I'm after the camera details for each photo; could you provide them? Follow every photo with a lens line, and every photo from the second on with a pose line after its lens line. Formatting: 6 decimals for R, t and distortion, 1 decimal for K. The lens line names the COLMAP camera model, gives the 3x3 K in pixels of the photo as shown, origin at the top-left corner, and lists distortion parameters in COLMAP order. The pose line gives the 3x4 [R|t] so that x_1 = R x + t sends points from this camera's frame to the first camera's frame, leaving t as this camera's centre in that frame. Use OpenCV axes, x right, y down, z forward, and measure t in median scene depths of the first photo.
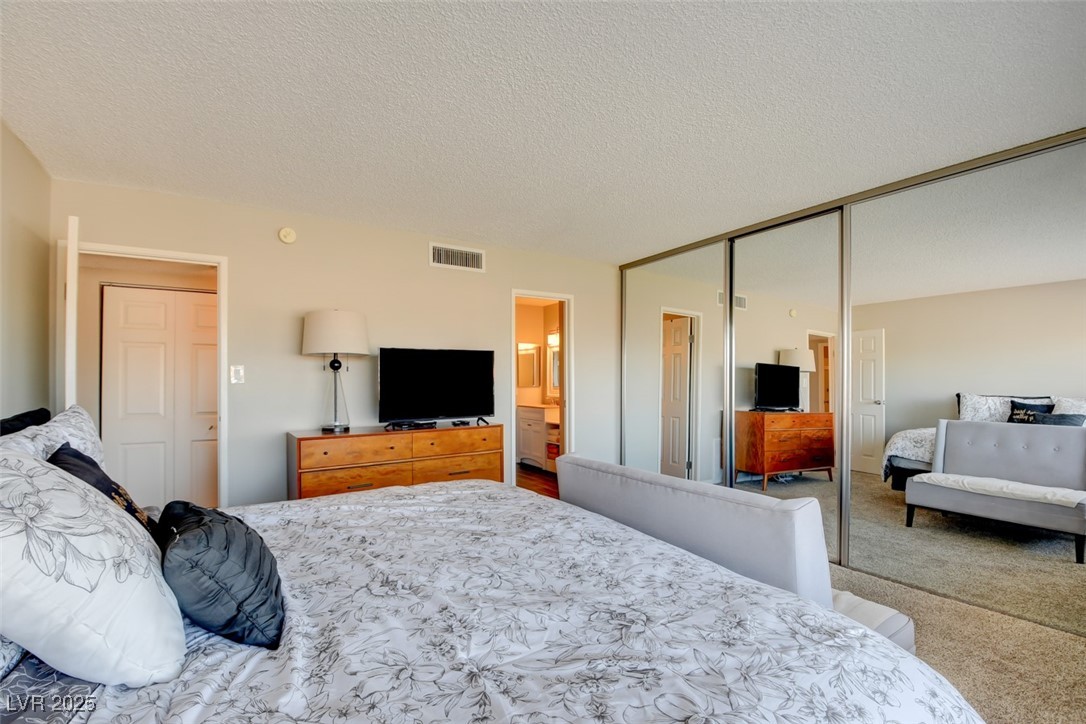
lens RADIAL K [[483.5, 0, 544.3], [0, 483.5, 373.4], [0, 0, 1]] dist [-0.008438, -0.009399]
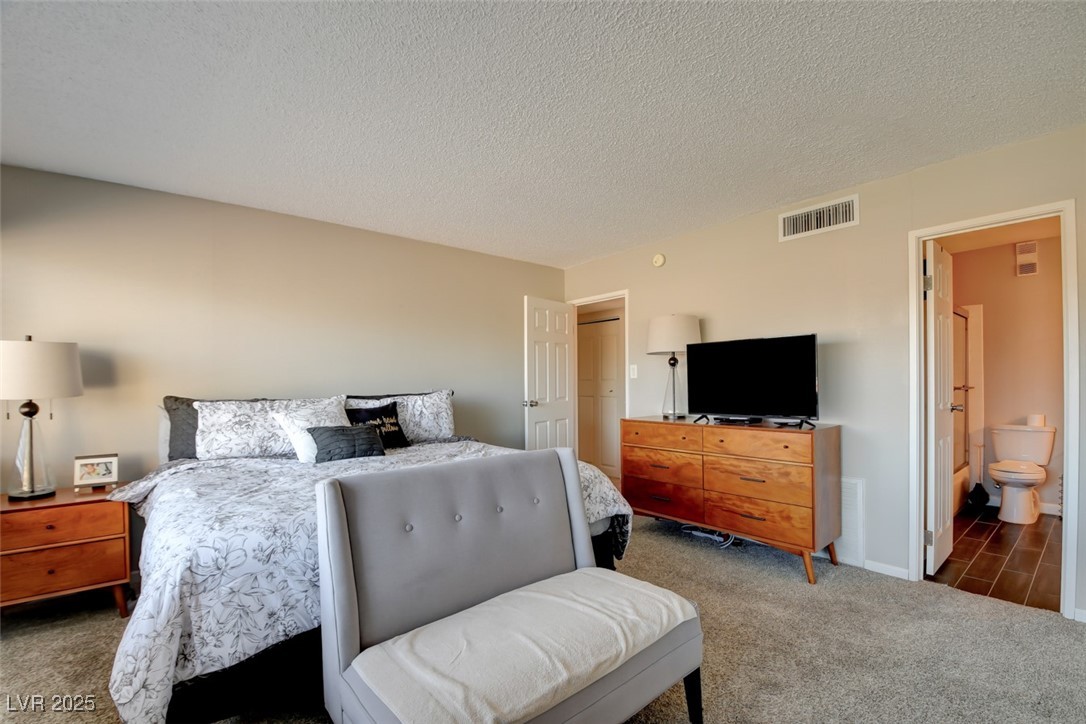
lens RADIAL K [[483.5, 0, 538.2], [0, 483.5, 380.7], [0, 0, 1]] dist [-0.008438, -0.009399]
pose [[0.086462, 0.003104, -0.996250, 0.703413], [0.028592, 0.999576, 0.005596, 0.012217], [0.995845, -0.028969, 0.086336, 0.575716]]
